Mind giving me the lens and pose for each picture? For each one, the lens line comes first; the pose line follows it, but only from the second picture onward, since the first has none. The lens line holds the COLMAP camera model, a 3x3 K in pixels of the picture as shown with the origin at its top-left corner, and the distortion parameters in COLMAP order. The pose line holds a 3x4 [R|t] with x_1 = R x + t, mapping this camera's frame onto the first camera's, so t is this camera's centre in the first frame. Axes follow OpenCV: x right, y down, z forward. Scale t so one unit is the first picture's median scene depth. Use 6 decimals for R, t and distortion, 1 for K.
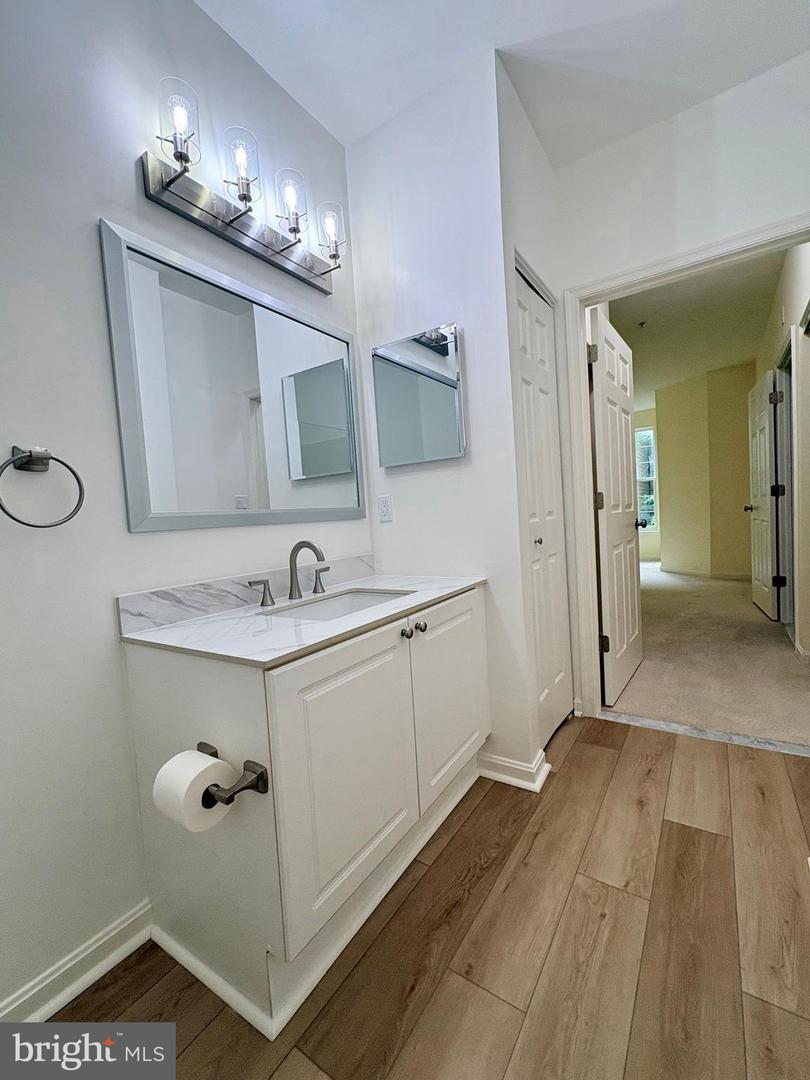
lens RADIAL K [[435.8, 0, 405.0], [0, 435.8, 540.0], [0, 0, 1]] dist [-0.001403, -0.000388]
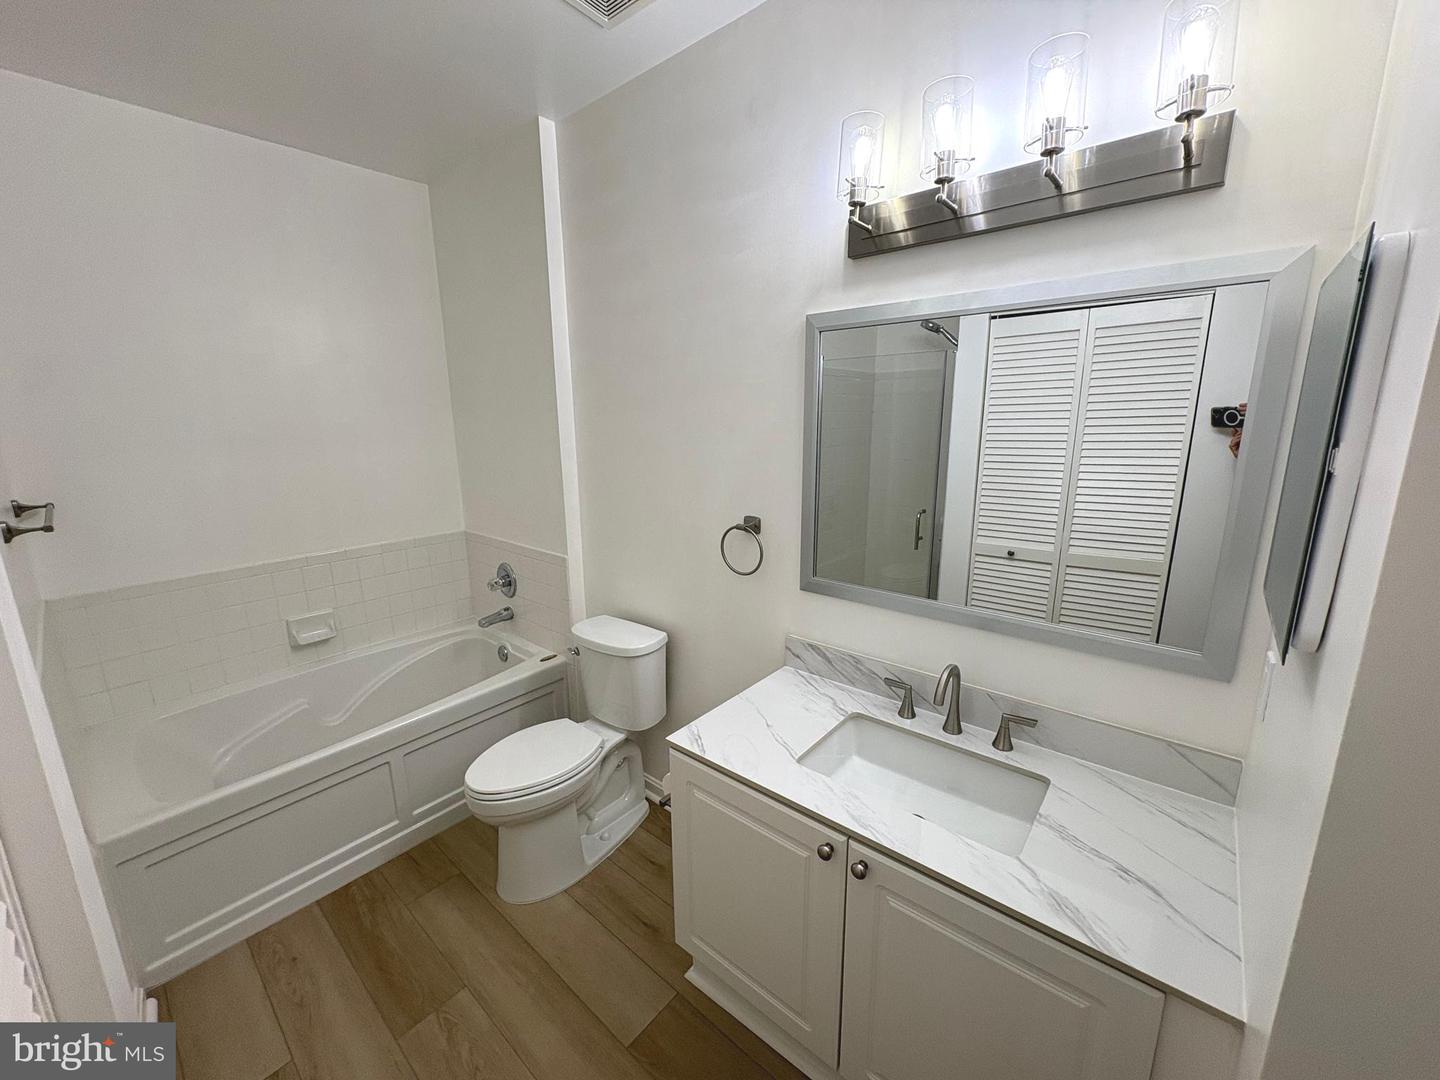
lens RADIAL K [[581.1, 0, 720.0], [0, 581.1, 540.0], [0, 0, 1]] dist [-0.001403, -0.000388]
pose [[-0.118737, 0.273957, -0.954384, 0.581985], [-0.036336, 0.959341, 0.279900, -0.393992], [0.992261, 0.067913, -0.103955, 0.645426]]
